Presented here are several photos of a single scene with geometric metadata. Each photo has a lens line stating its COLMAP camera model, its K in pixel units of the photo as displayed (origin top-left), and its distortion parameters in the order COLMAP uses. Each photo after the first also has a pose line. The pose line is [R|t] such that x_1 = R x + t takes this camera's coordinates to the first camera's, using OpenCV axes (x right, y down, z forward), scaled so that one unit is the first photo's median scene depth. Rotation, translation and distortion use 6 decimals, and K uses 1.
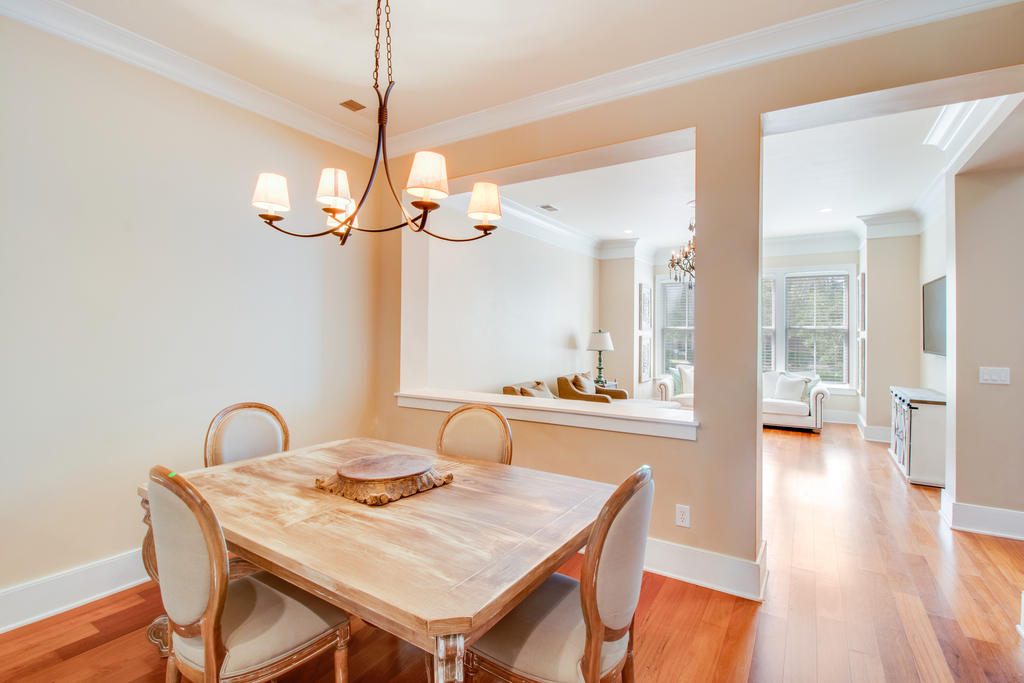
lens RADIAL K [[476.2, 0, 506.9], [0, 476.2, 324.6], [0, 0, 1]] dist [0.002592, -0.006094]
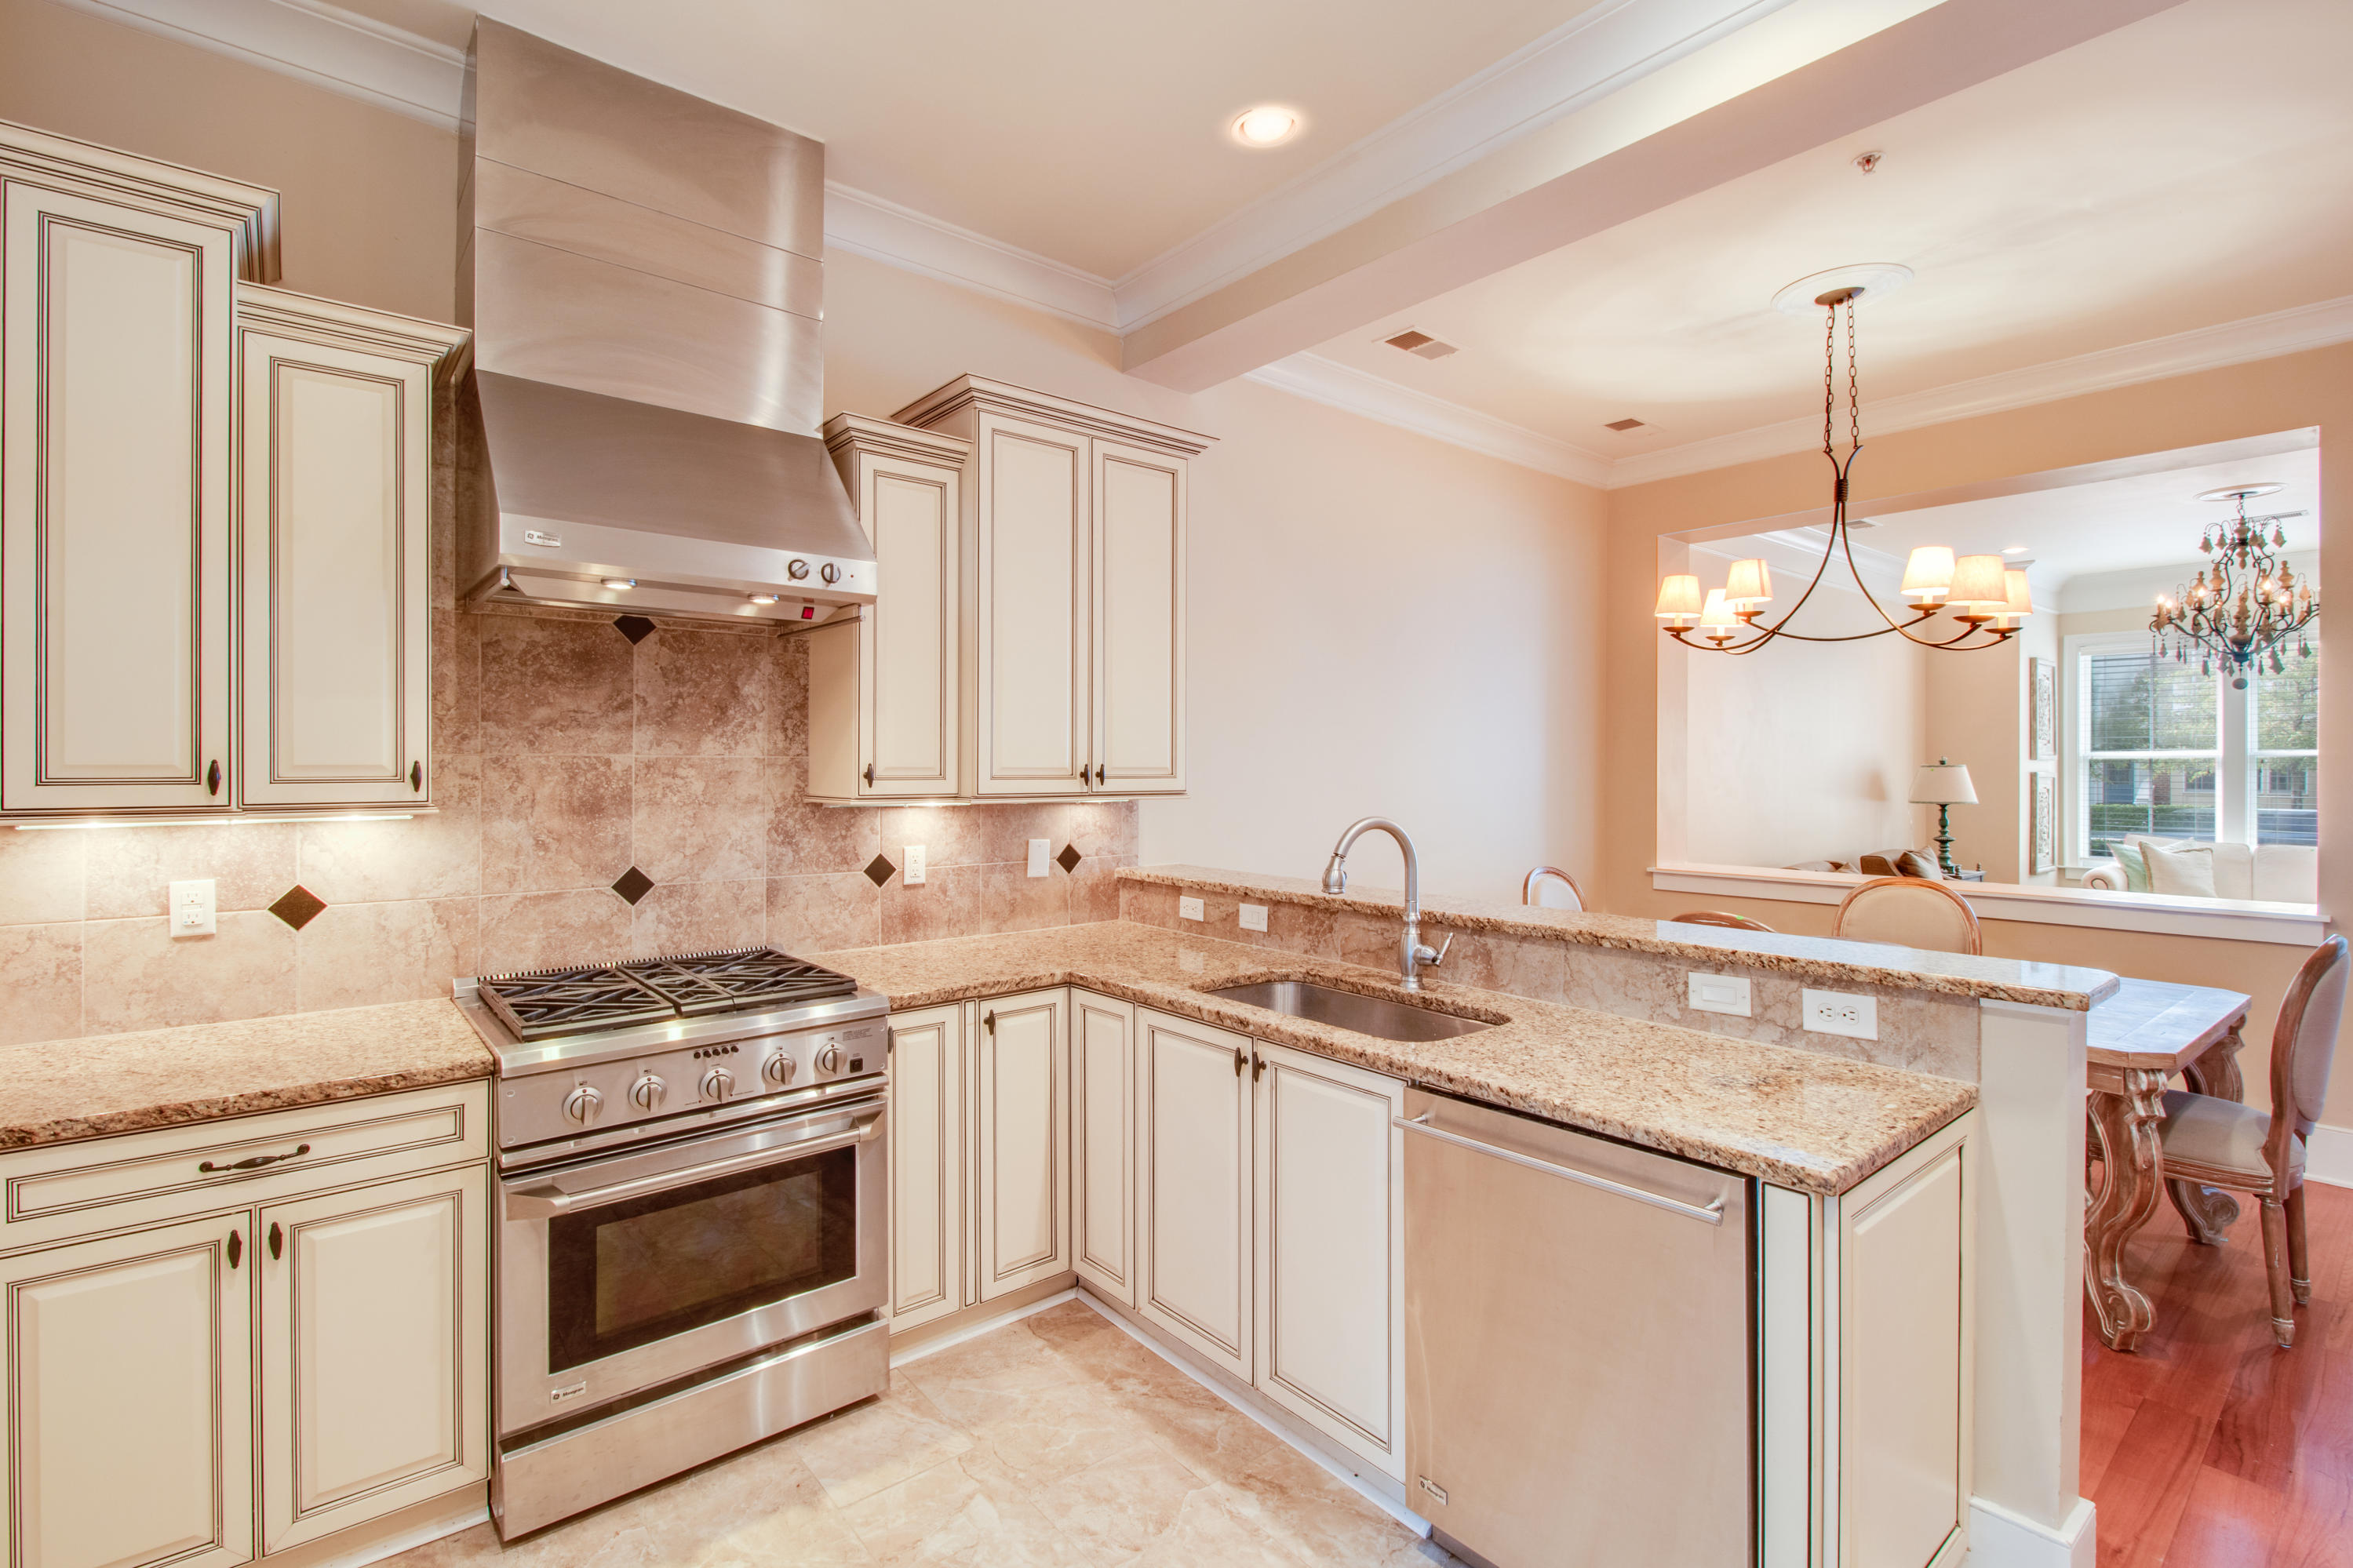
lens RADIAL K [[1069.4, 0, 1179.2], [0, 1069.4, 755.6], [0, 0, 1]] dist [0.031959, -0.018720]
pose [[0.952071, -0.010217, -0.305707, -0.222361], [0.012323, 0.999912, 0.004961, -0.009199], [0.305630, -0.008490, 0.952113, -0.295307]]
